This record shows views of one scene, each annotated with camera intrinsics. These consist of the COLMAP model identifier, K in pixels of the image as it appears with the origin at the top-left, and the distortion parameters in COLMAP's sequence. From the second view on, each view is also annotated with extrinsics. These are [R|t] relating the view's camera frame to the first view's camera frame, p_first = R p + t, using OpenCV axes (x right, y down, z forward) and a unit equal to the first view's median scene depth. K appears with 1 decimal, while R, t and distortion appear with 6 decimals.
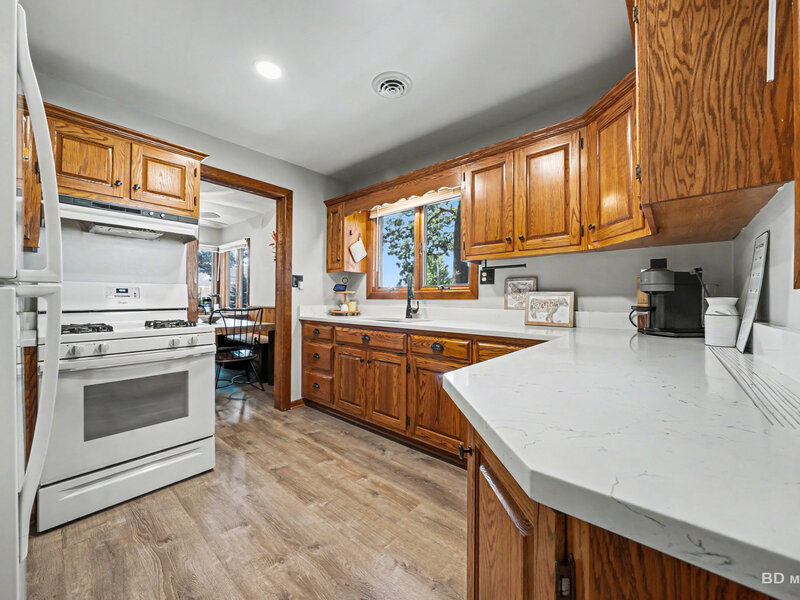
lens RADIAL K [[317.1, 0, 400.0], [0, 317.1, 300.0], [0, 0, 1]] dist [-0.000334, -0.000028]
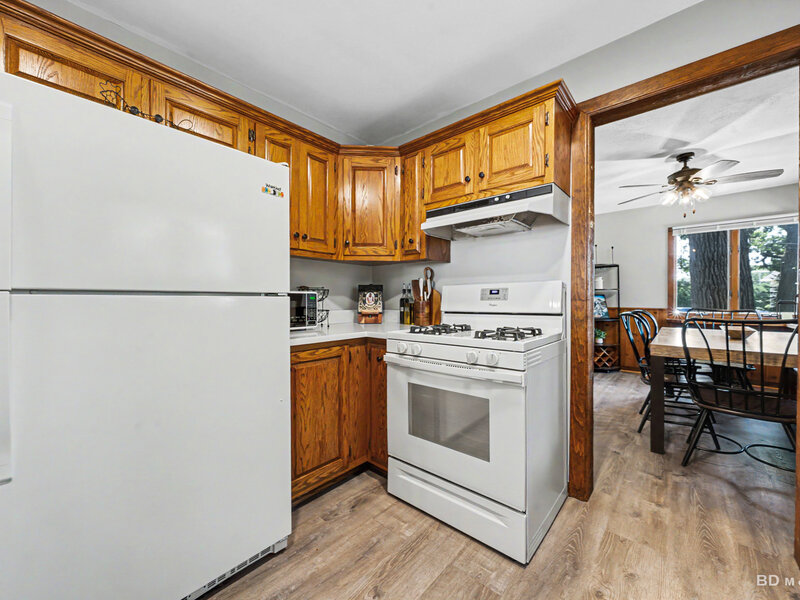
lens RADIAL K [[317.1, 0, 400.0], [0, 317.1, 300.0], [0, 0, 1]] dist [-0.000334, -0.000028]
pose [[-0.012085, -0.000742, -0.999927, 0.064335], [-0.002199, 0.999997, -0.000715, -0.005670], [0.999925, 0.002190, -0.012086, 0.802674]]
